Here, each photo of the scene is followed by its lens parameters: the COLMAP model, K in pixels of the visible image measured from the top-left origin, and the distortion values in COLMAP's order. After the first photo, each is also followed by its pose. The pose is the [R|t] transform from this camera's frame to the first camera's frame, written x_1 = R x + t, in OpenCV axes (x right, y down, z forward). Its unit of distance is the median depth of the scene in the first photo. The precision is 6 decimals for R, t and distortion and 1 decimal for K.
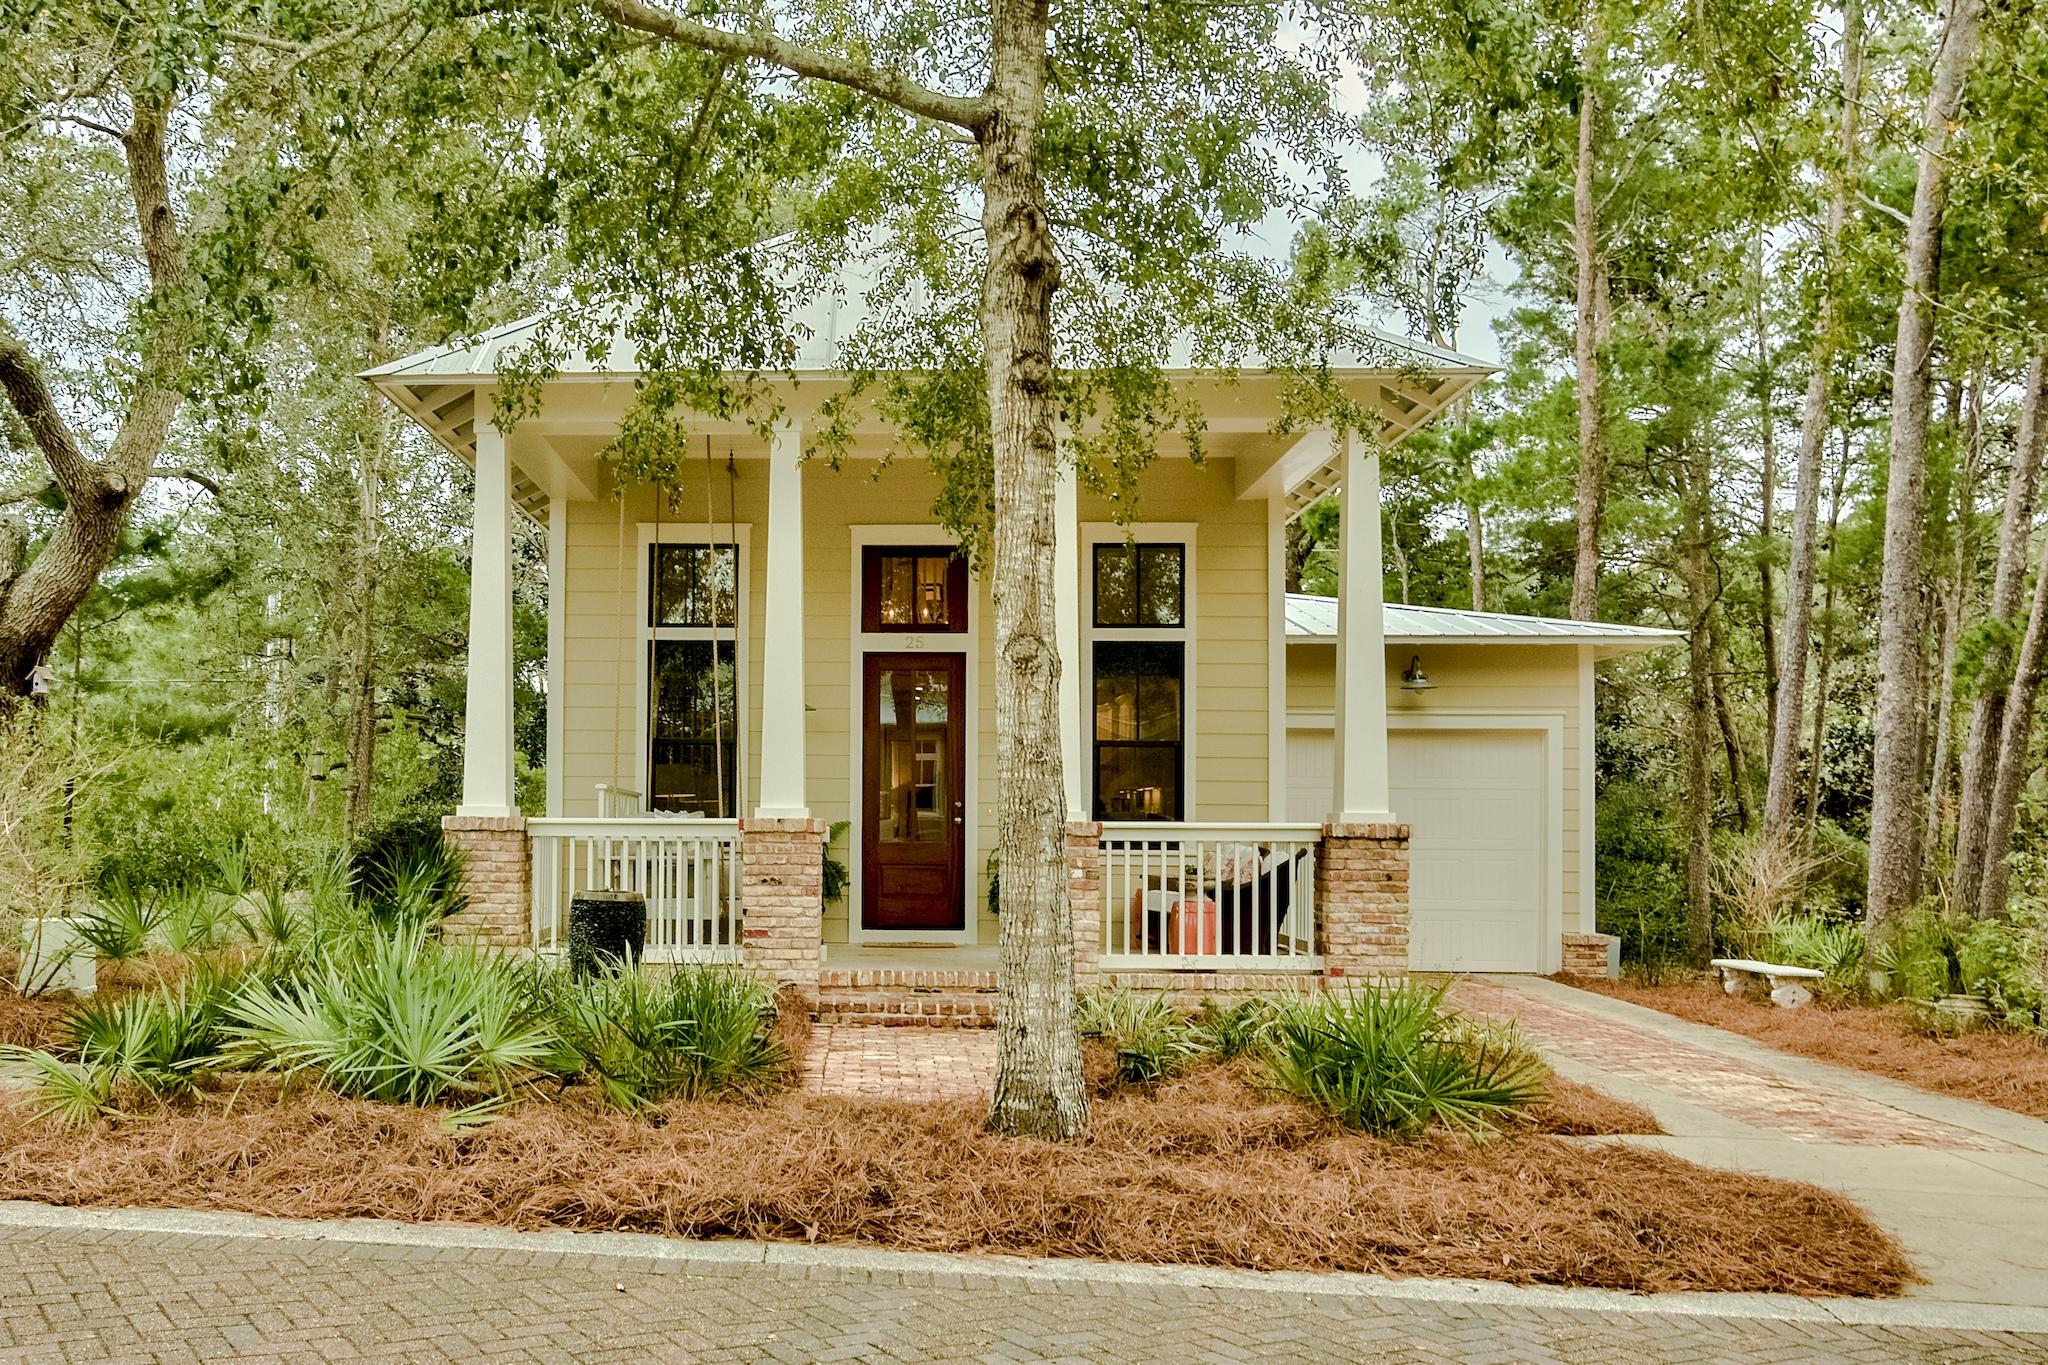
lens RADIAL K [[1015.9, 0, 1026.8], [0, 1015.9, 710.8], [0, 0, 1]] dist [0.000201, 0.000074]
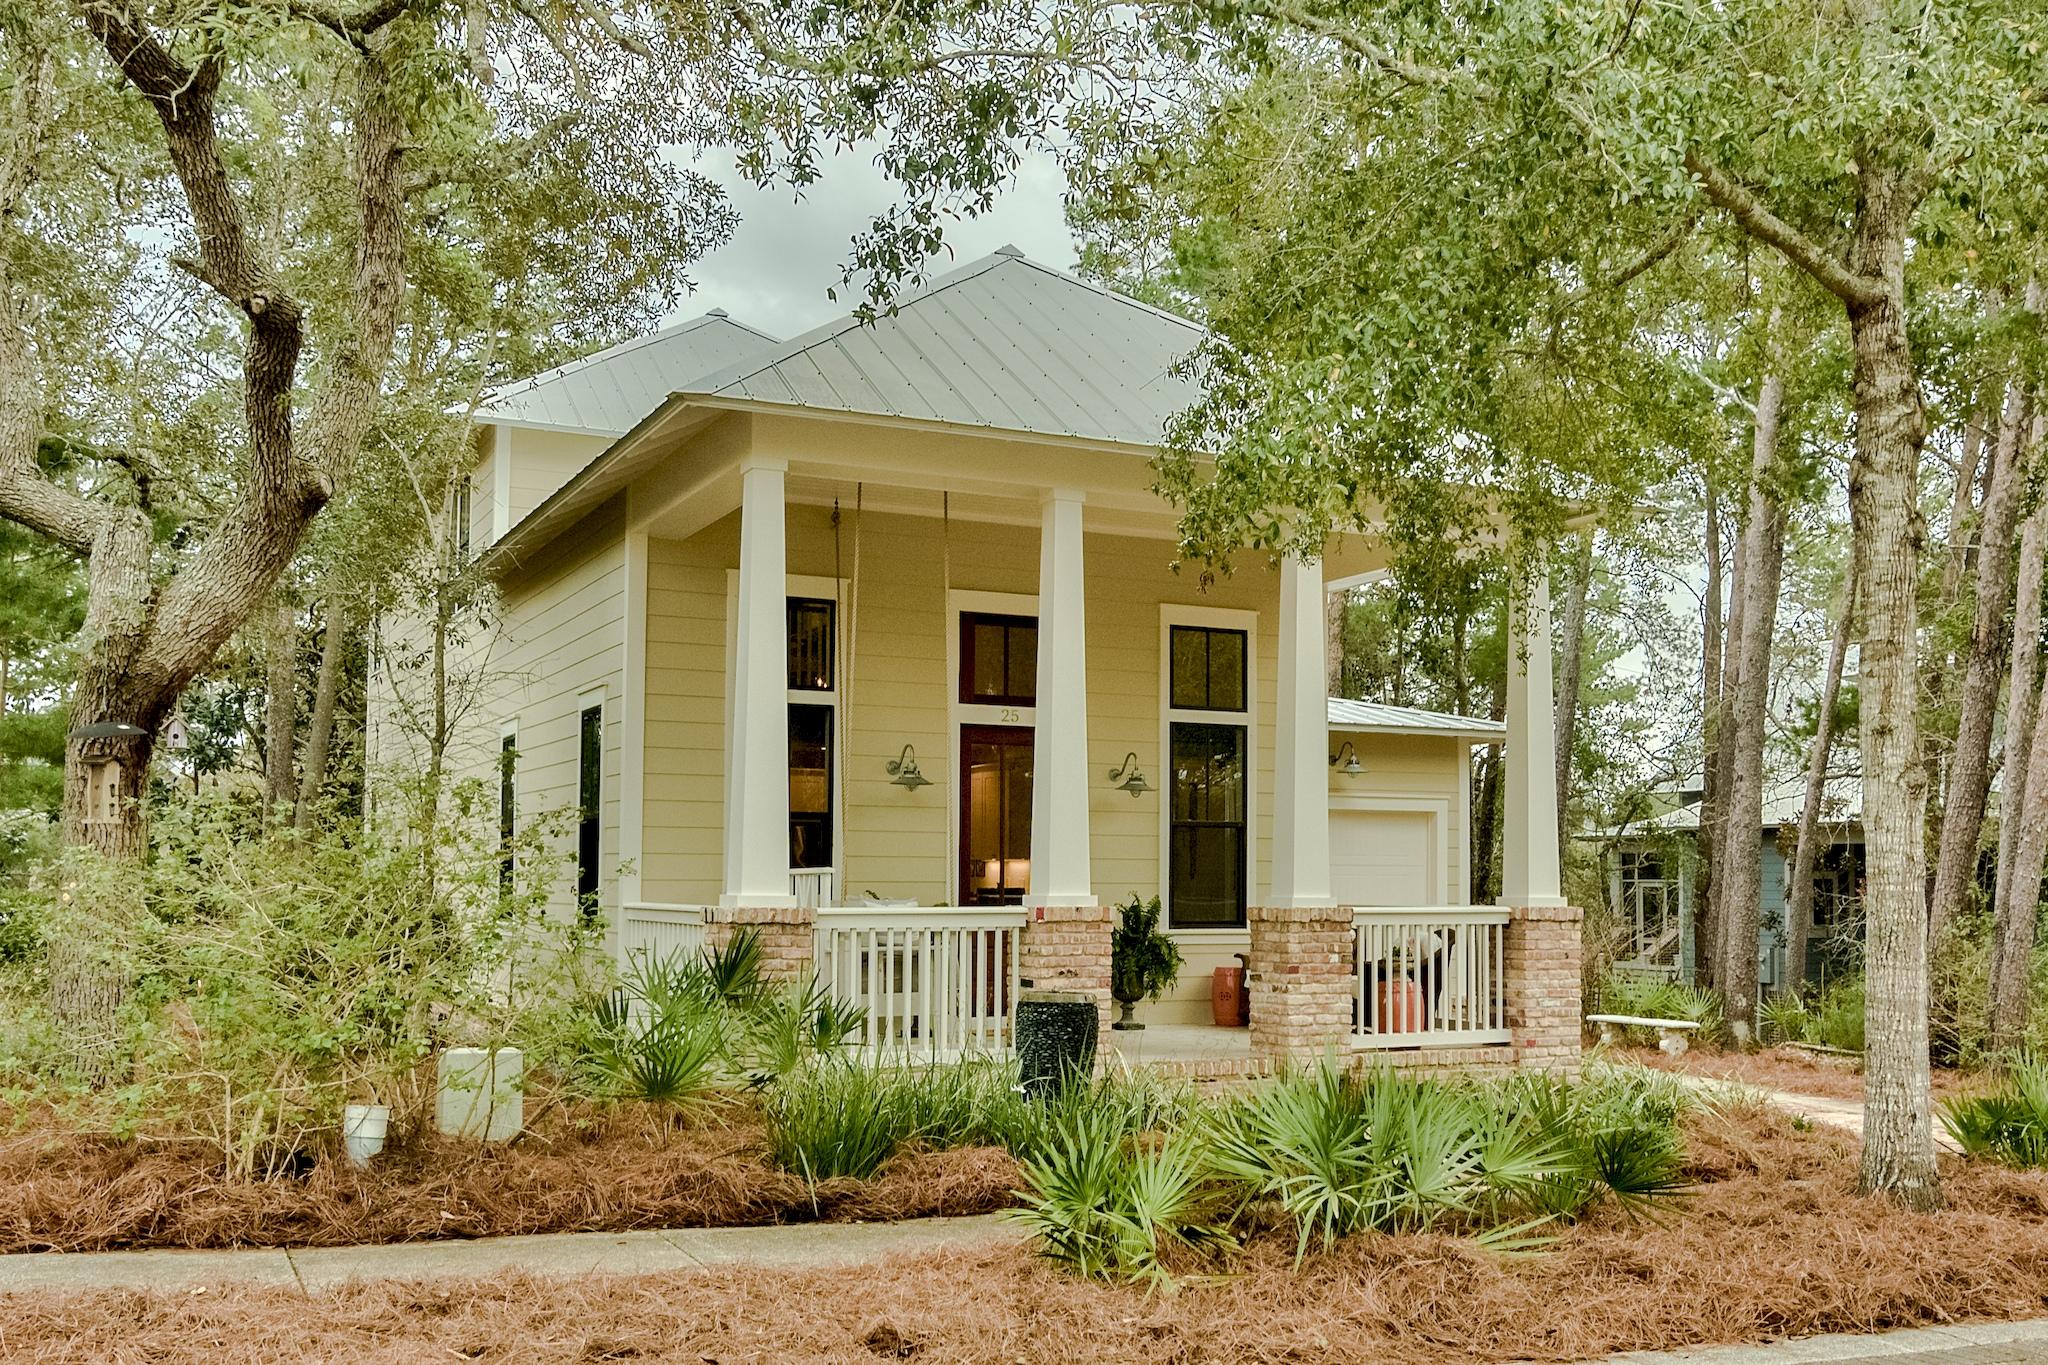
lens RADIAL K [[1045.7, 0, 1023.1], [0, 1045.7, 762.7], [0, 0, 1]] dist [-0.000946, 0.000347]
pose [[0.959876, 0.032268, 0.278563, -0.587379], [-0.029390, 0.999463, -0.014500, -0.013879], [-0.278882, 0.005731, 0.960308, 0.075022]]
